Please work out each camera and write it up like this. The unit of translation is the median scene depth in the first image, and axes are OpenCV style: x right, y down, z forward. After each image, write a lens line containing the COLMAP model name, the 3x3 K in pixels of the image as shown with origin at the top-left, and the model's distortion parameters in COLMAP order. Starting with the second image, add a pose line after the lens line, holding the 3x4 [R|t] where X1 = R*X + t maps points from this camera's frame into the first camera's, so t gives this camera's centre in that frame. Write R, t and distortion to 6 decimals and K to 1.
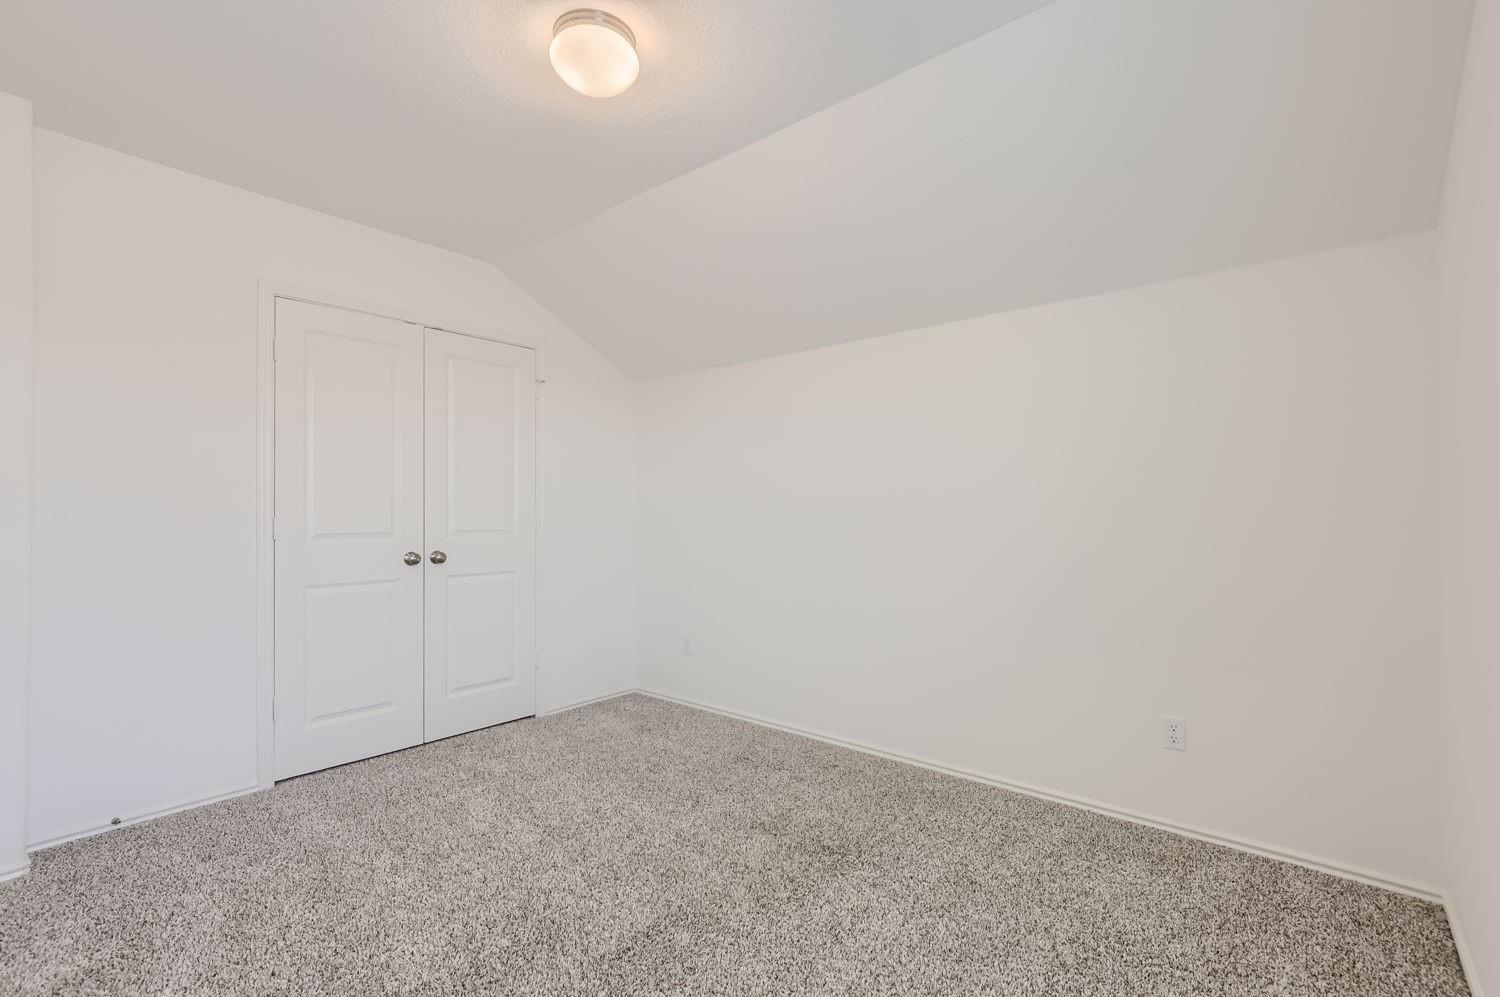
lens RADIAL K [[678.2, 0, 750.5], [0, 678.2, 507.9], [0, 0, 1]] dist [-0.000234, 0.005668]
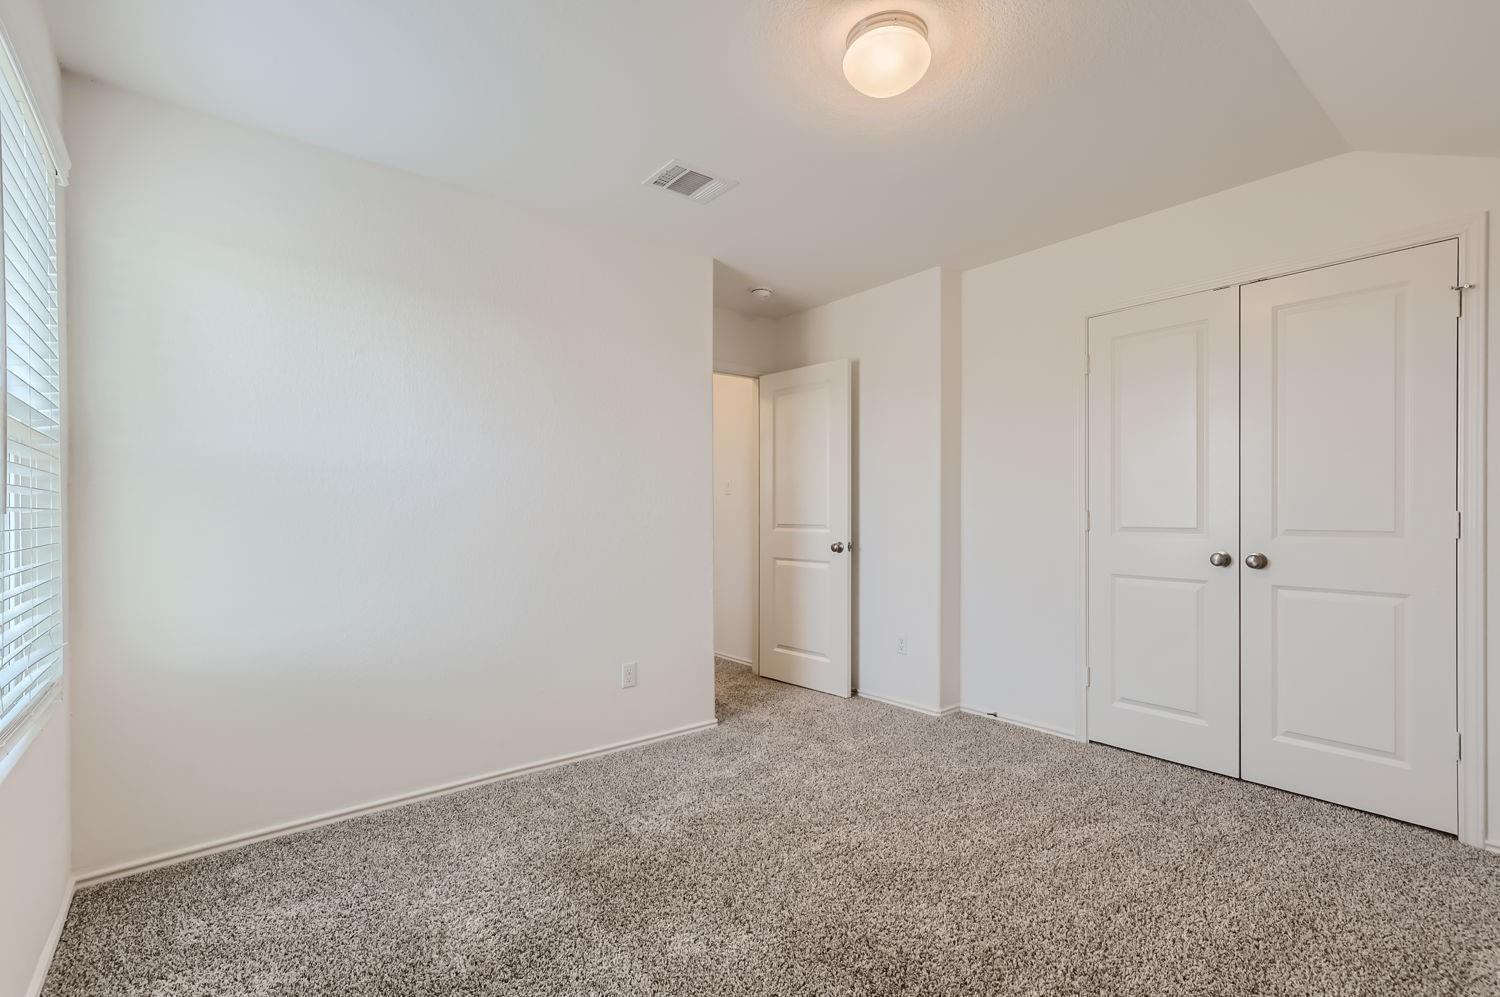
lens RADIAL K [[678.2, 0, 752.5], [0, 678.2, 511.5], [0, 0, 1]] dist [-0.000234, 0.005668]
pose [[-0.201937, 0.001434, -0.979397, 0.470155], [0.015524, 0.999878, -0.001737, 0.005831], [0.979275, -0.015555, -0.201935, 0.581552]]
